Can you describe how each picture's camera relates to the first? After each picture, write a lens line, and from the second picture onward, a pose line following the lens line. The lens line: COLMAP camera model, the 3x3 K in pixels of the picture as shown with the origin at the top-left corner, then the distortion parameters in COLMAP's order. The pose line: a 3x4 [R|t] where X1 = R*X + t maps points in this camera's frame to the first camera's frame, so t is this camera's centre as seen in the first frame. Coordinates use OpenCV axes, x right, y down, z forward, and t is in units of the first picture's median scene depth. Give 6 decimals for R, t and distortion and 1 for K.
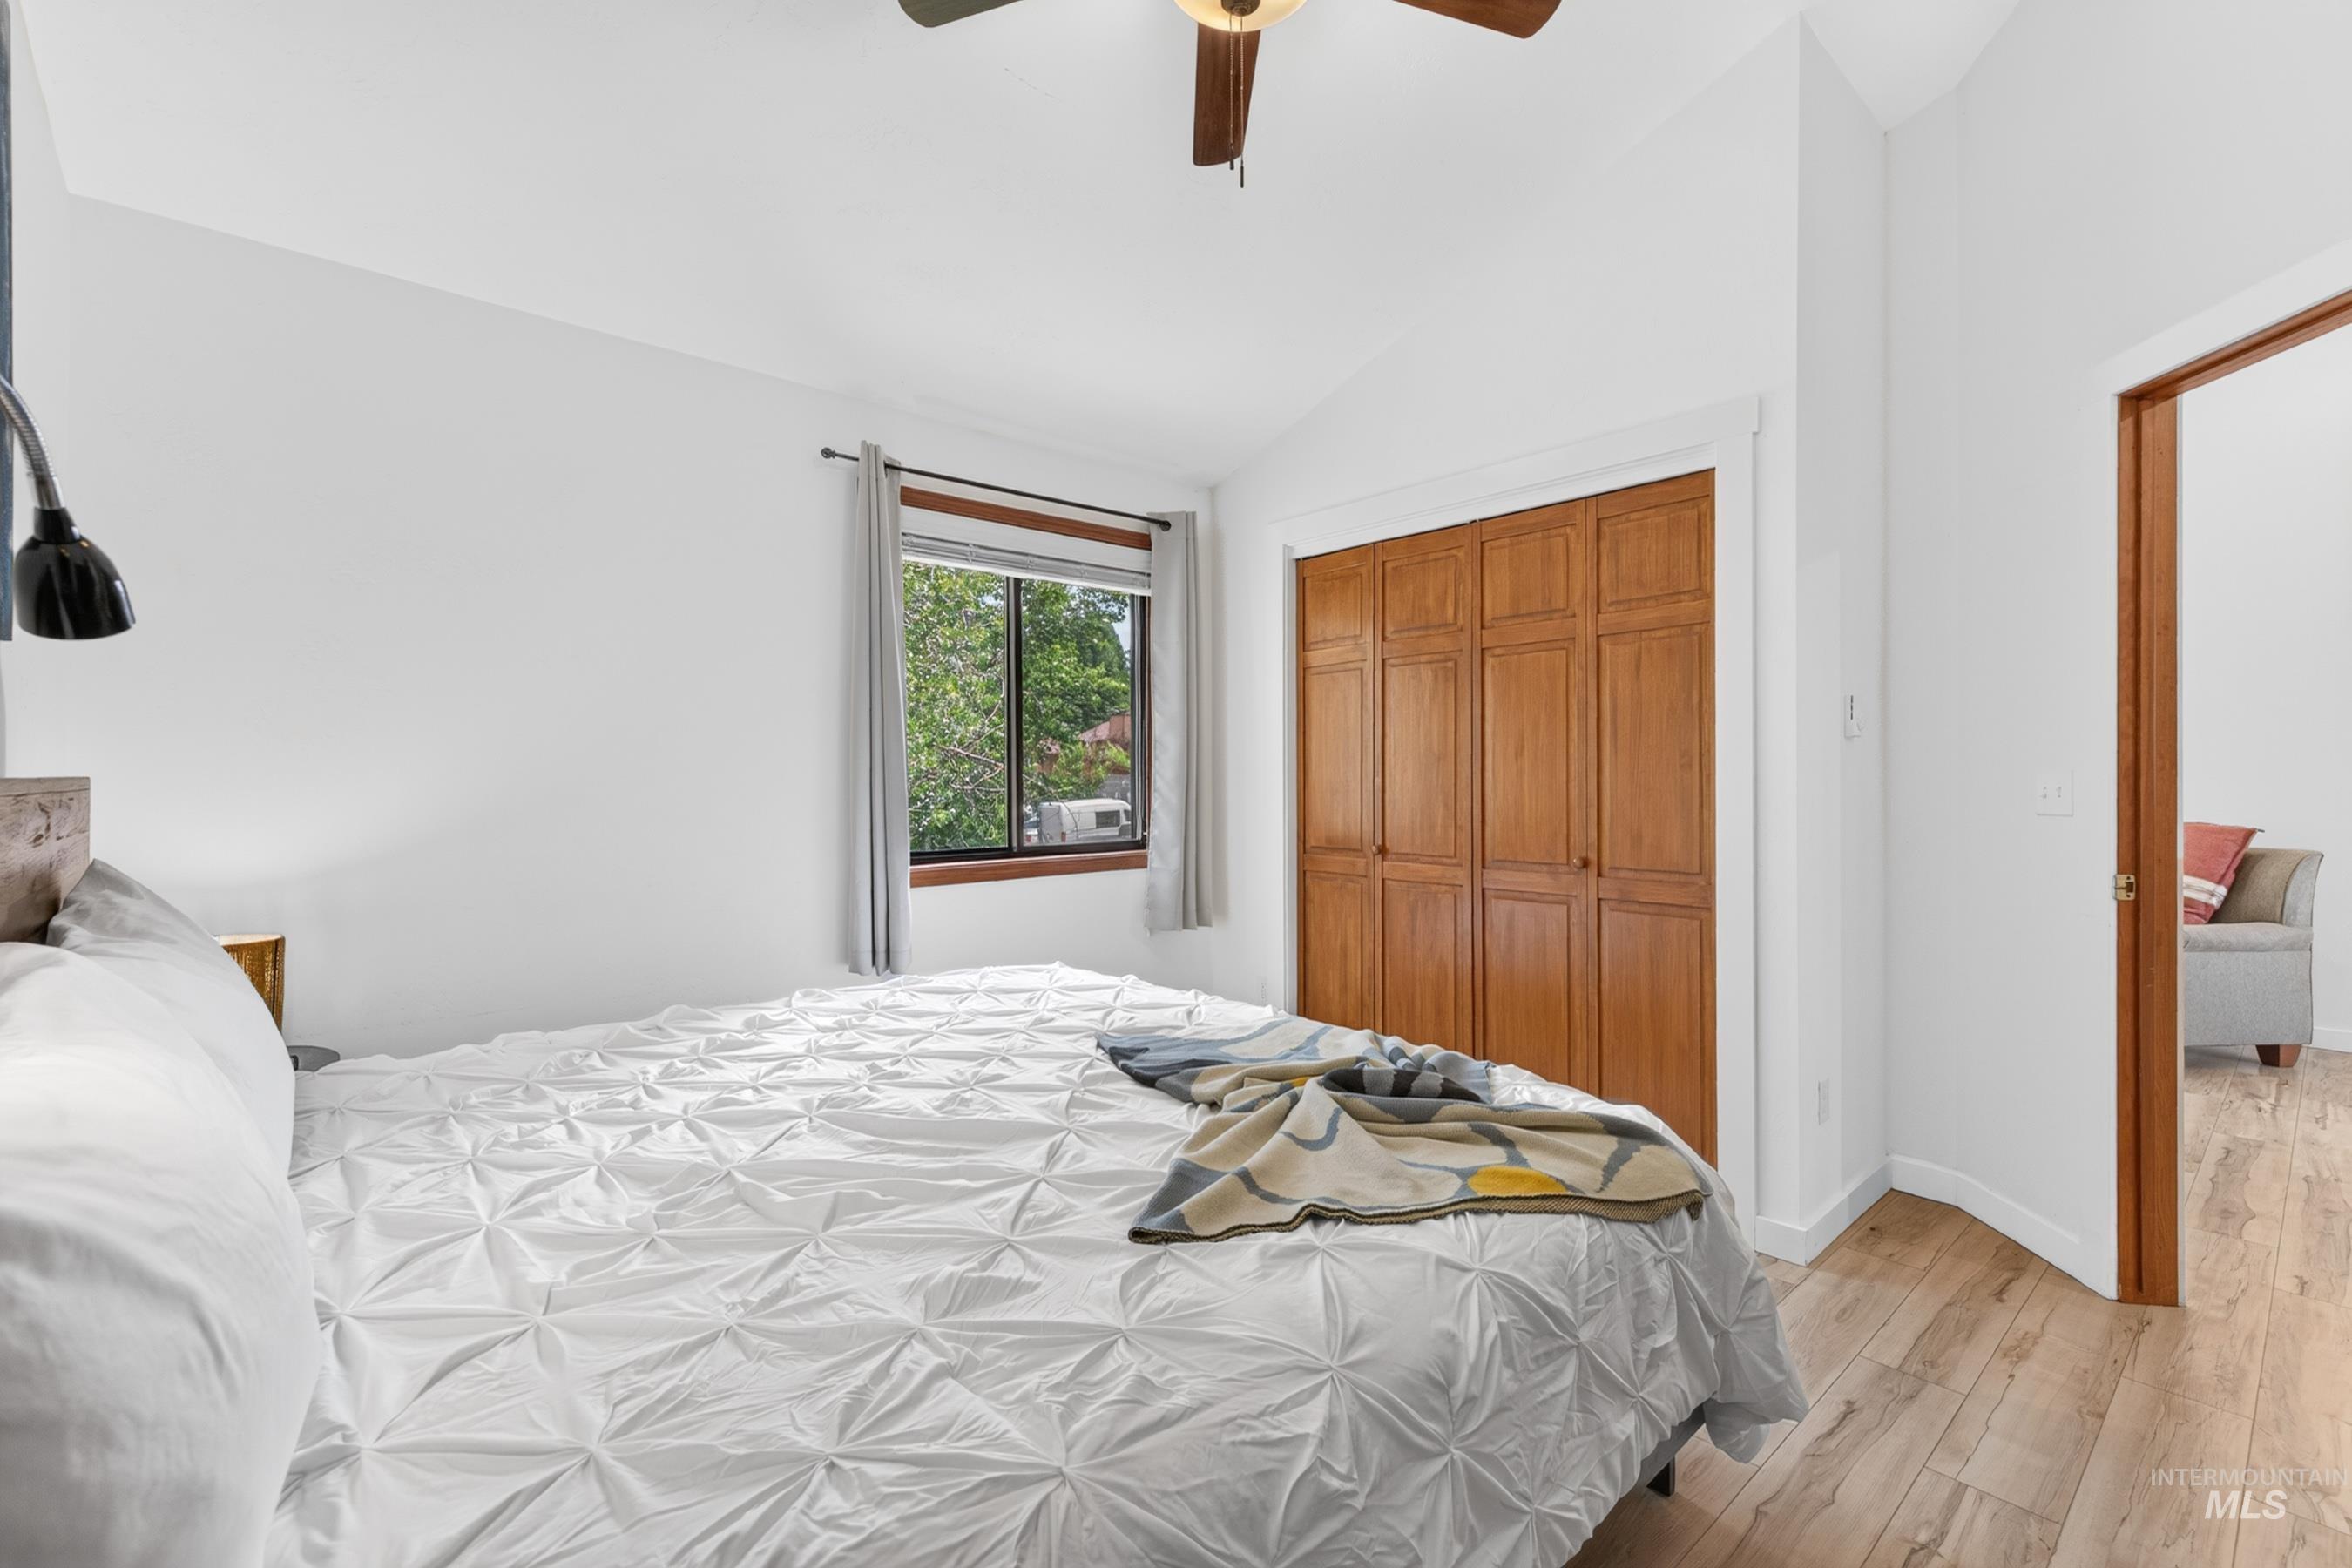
lens RADIAL K [[994.3, 0, 1174.3], [0, 994.3, 780.4], [0, 0, 1]] dist [0.008769, -0.000570]
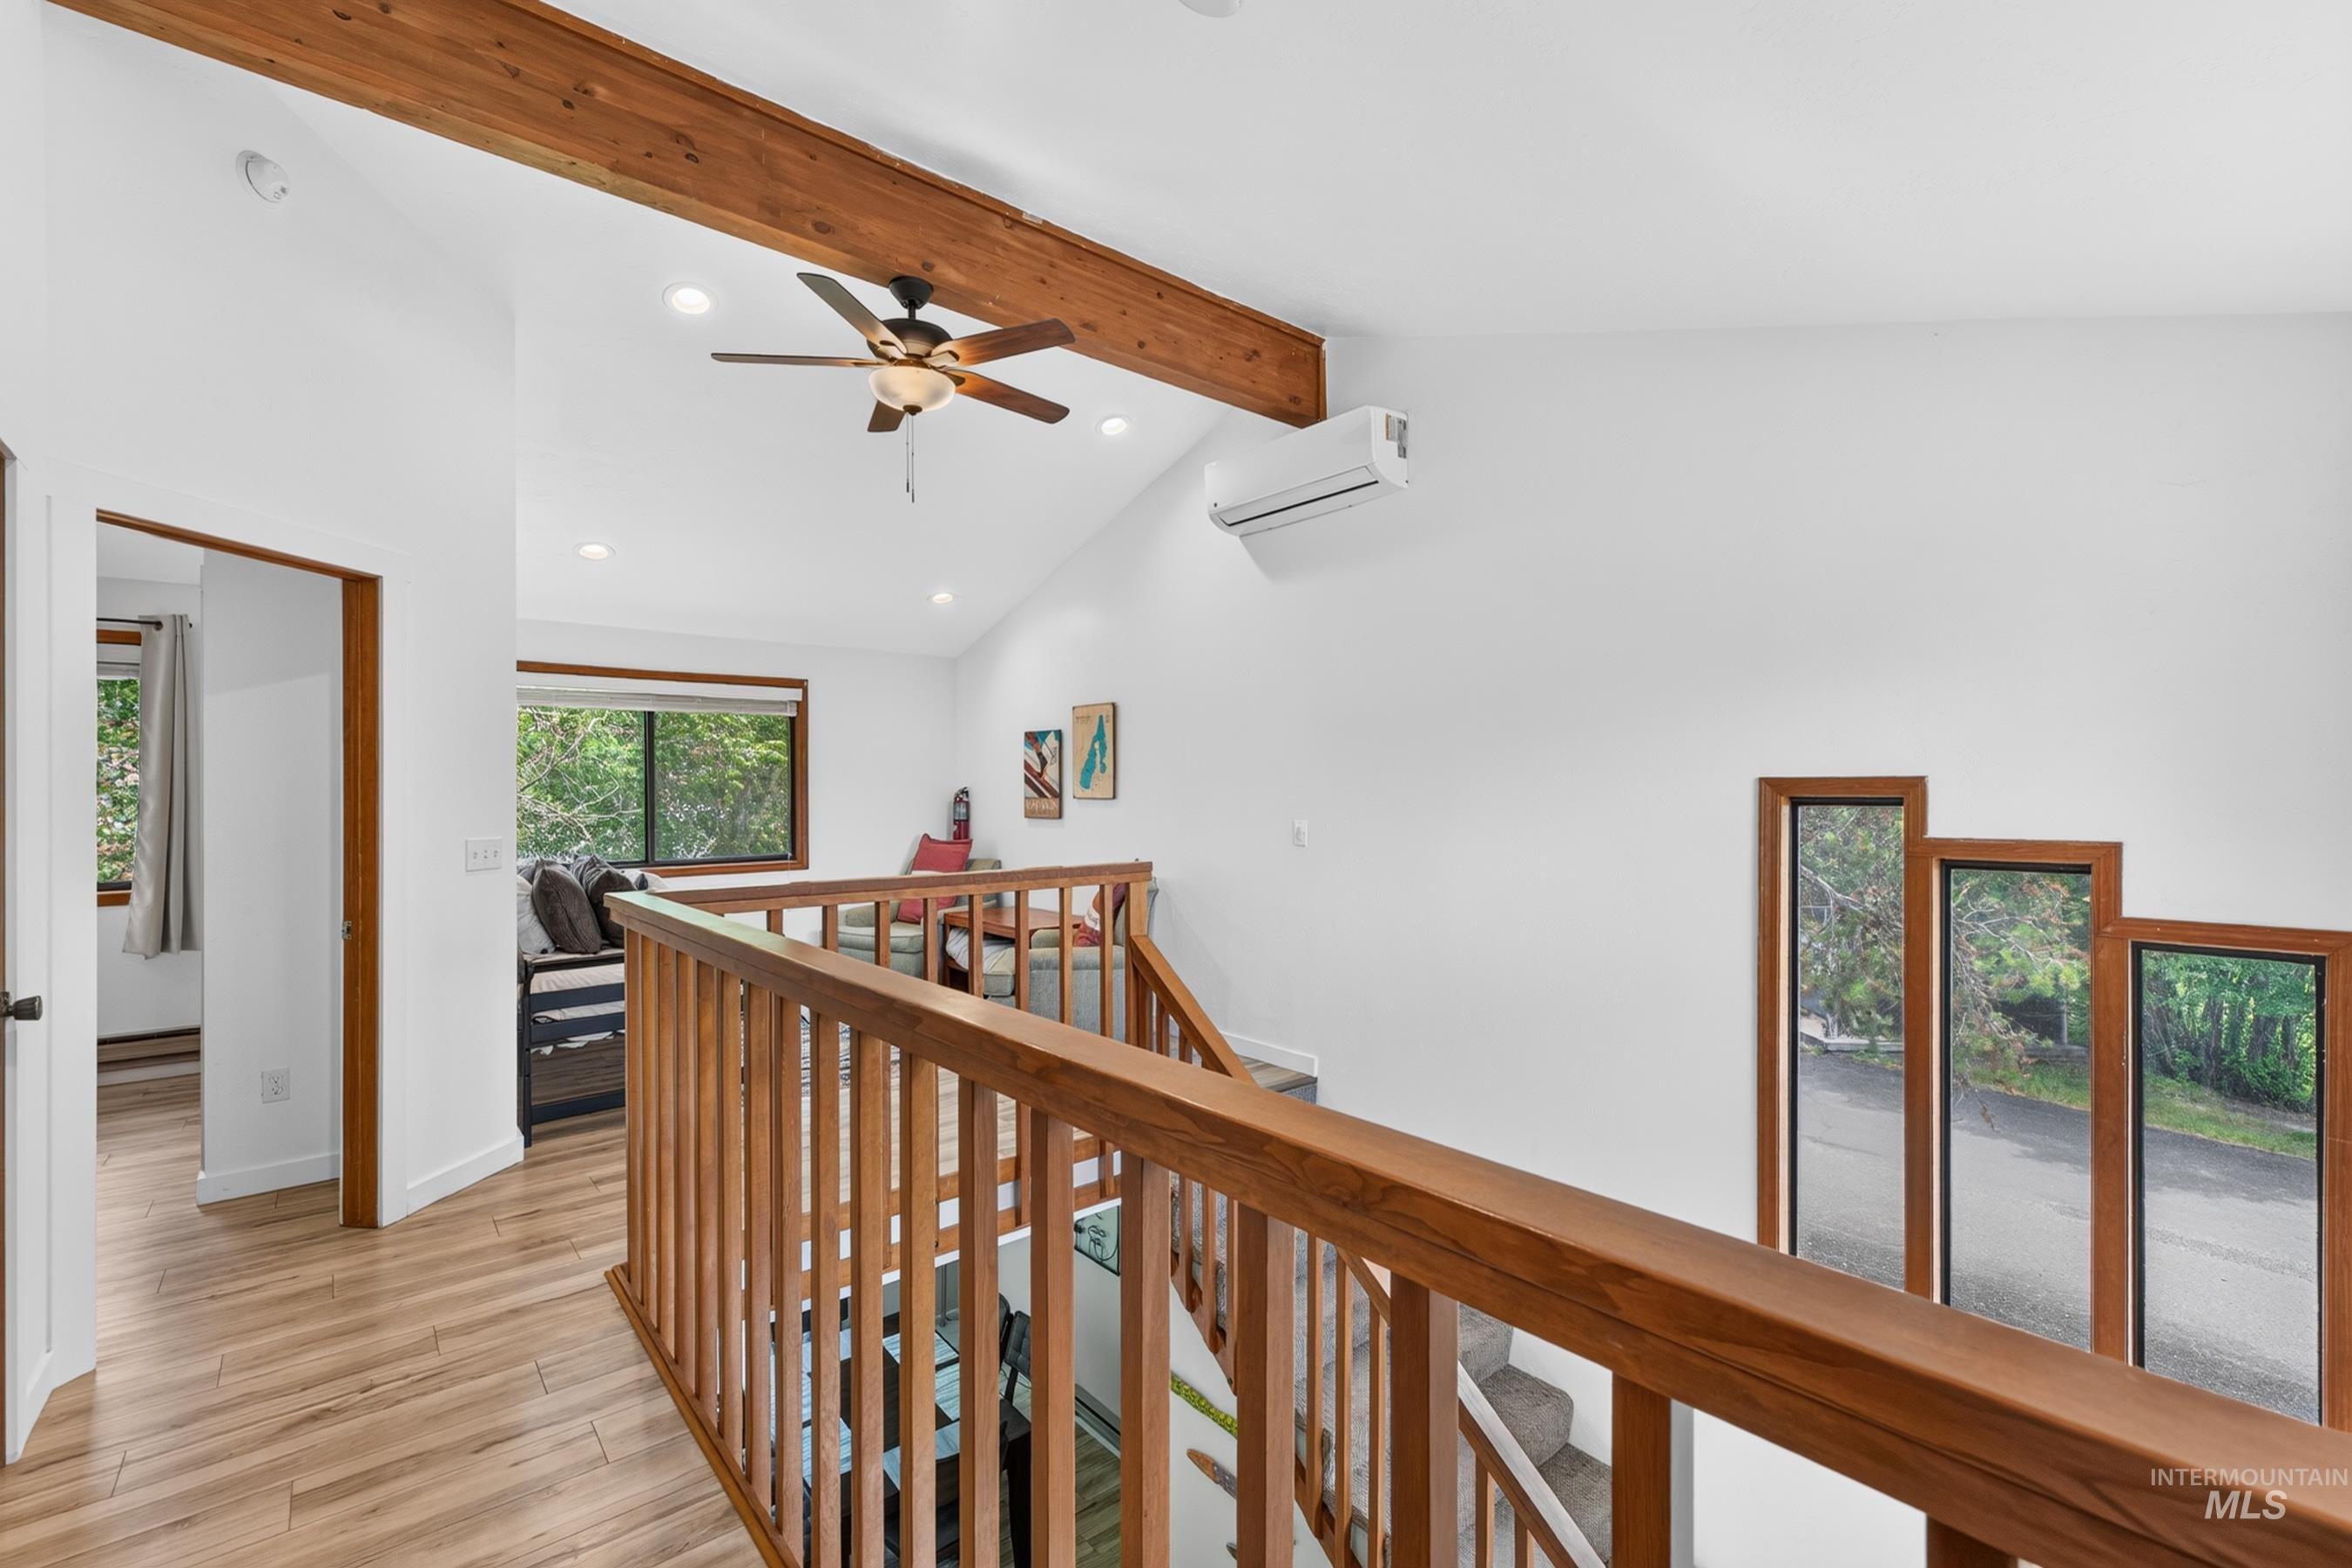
lens RADIAL K [[994.3, 0, 1173.4], [0, 994.3, 788.2], [0, 0, 1]] dist [0.008769, -0.000570]
pose [[0.999999, 0.000162, -0.001222, 1.253227], [-0.000164, 0.999999, -0.001491, -0.053890], [0.001222, 0.001491, 0.999998, -0.238429]]
